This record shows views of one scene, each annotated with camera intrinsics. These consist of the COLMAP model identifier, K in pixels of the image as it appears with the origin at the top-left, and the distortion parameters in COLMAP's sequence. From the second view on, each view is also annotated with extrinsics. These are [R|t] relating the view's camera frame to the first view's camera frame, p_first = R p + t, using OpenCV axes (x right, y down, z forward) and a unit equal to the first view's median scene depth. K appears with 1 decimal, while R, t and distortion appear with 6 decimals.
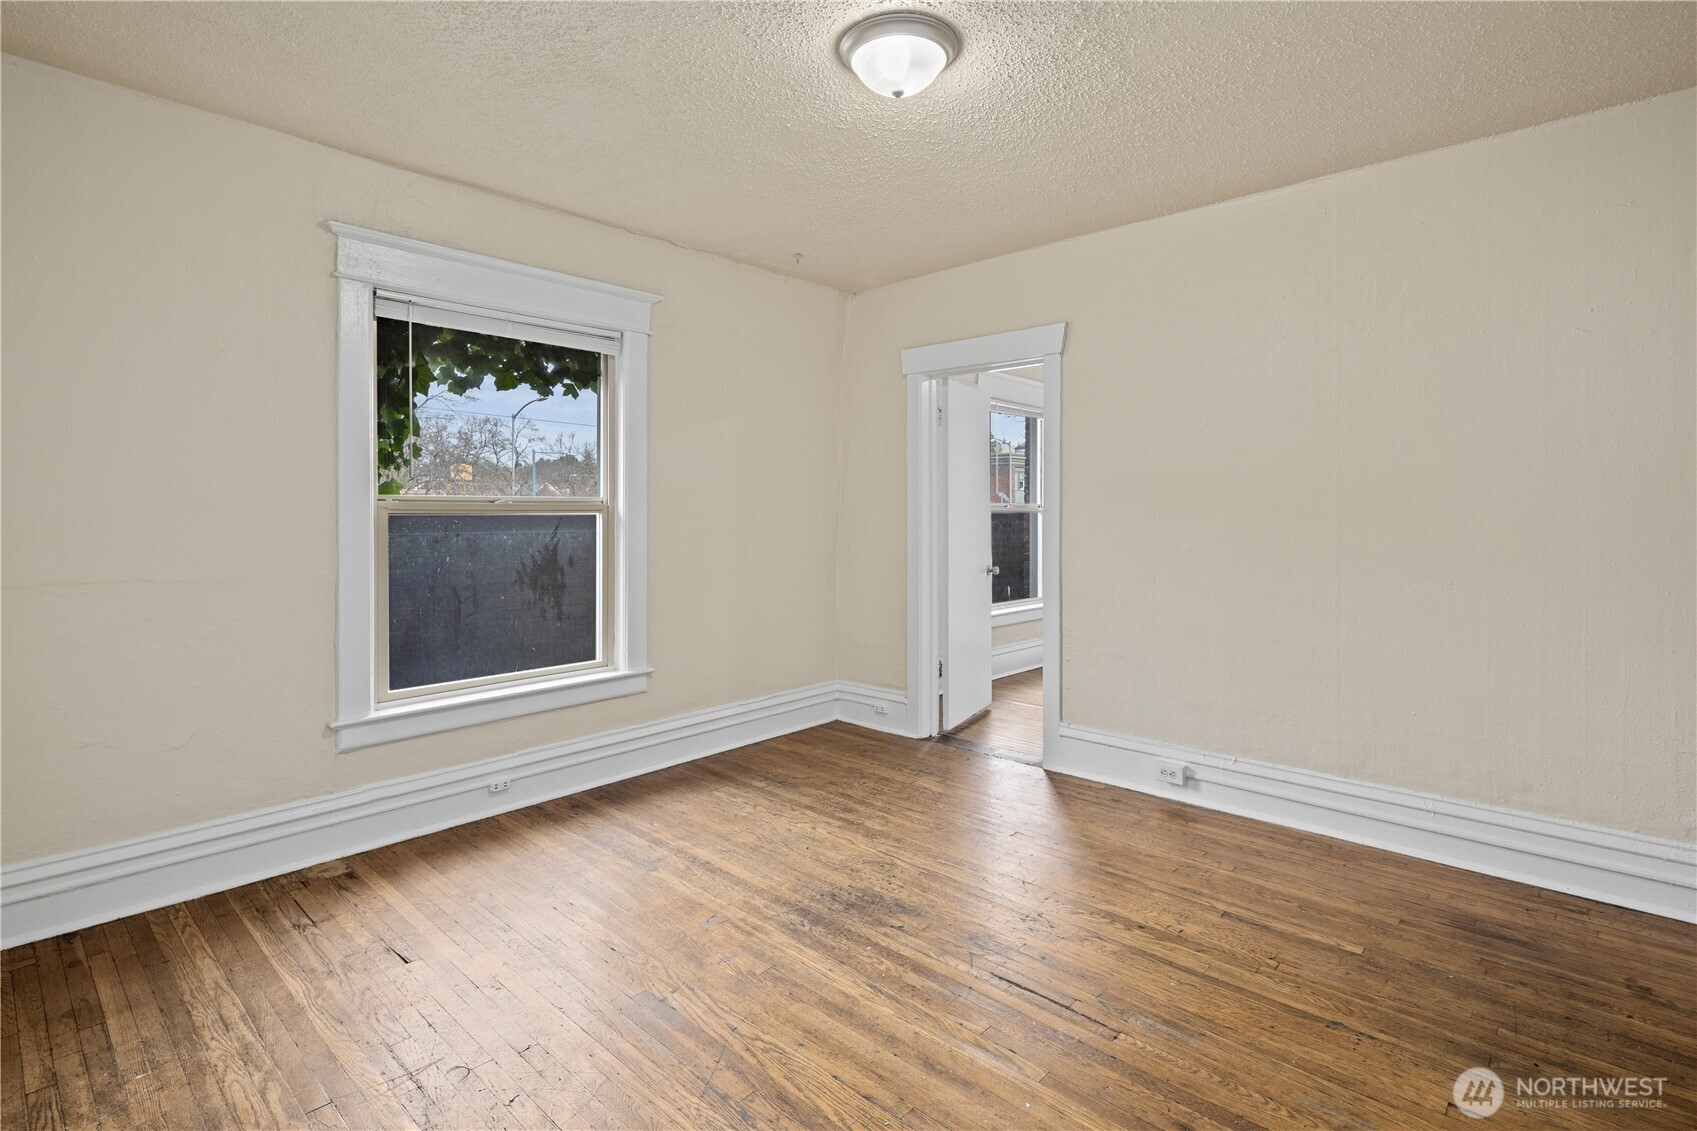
lens RADIAL K [[820.0, 0, 843.9], [0, 820.0, 514.2], [0, 0, 1]] dist [0.002208, -0.000005]
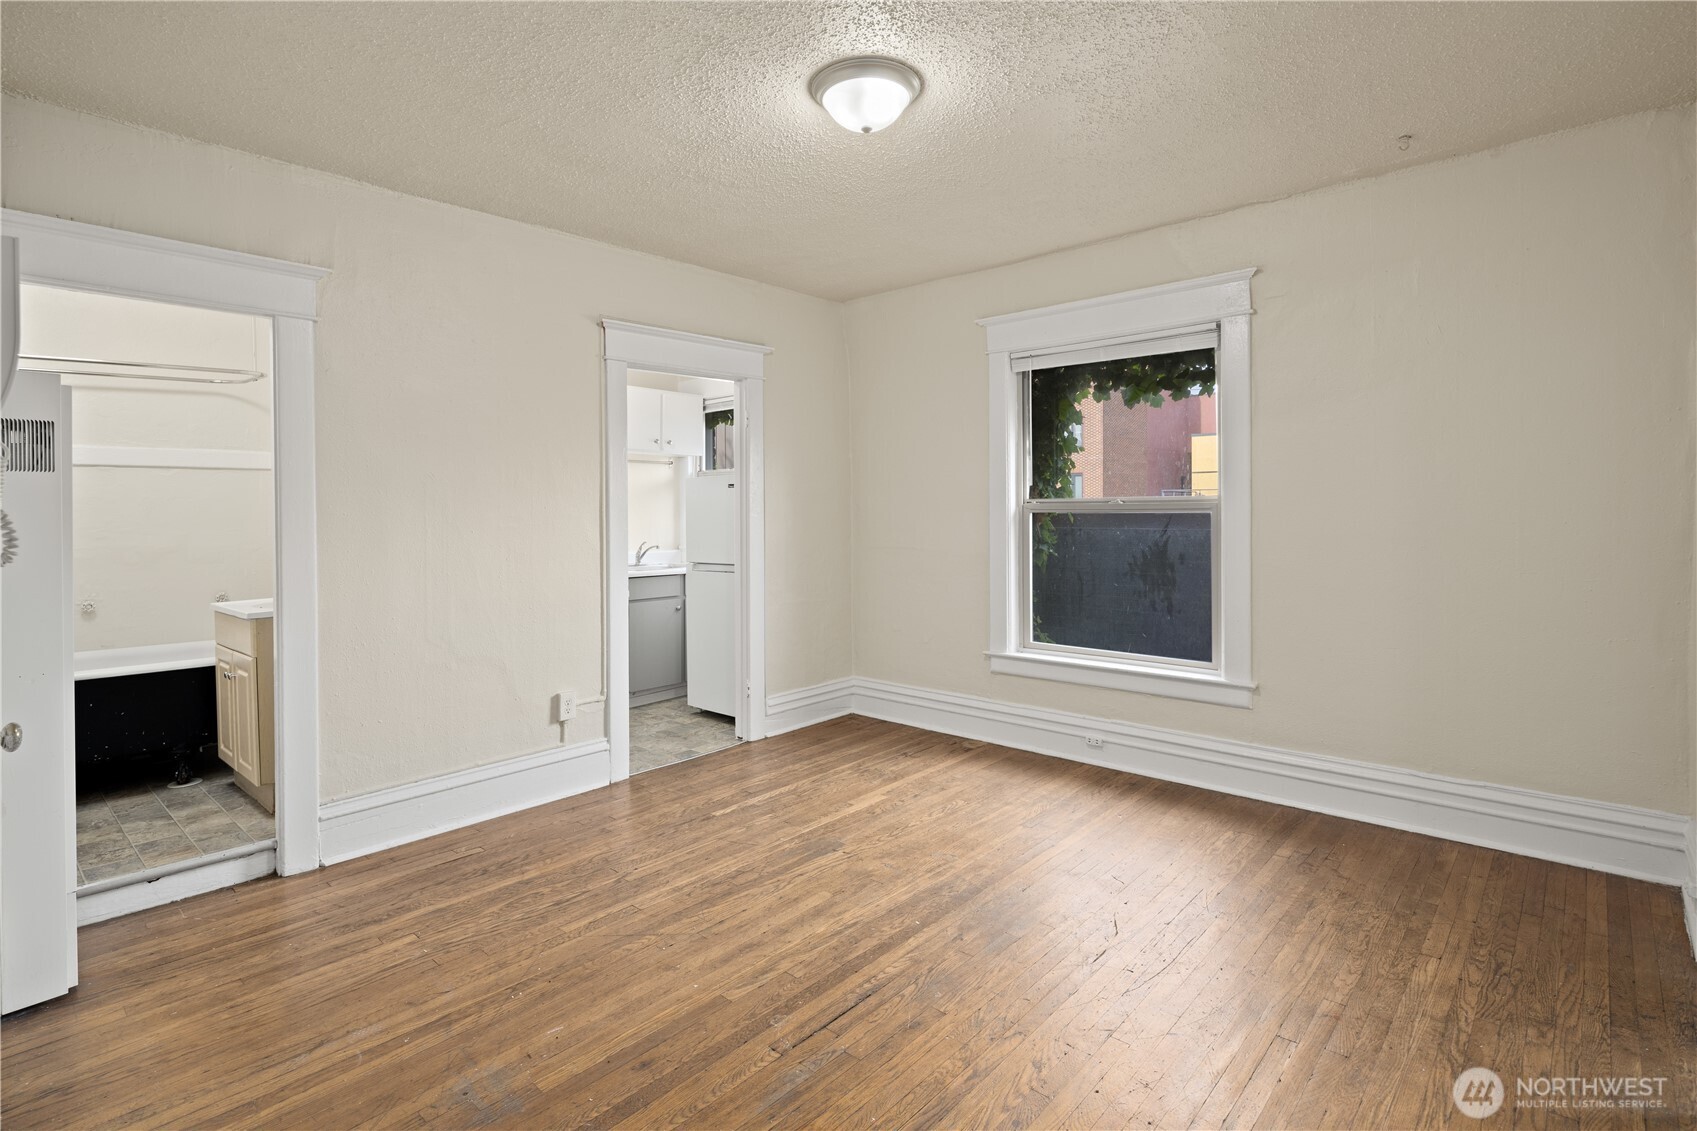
lens RADIAL K [[820.0, 0, 843.9], [0, 820.0, 514.2], [0, 0, 1]] dist [0.002208, -0.000005]
pose [[0.011601, 0.003233, -0.999927, 0.816958], [0.002577, 0.999991, 0.003263, -0.002788], [0.999929, -0.002615, 0.011592, 0.670195]]
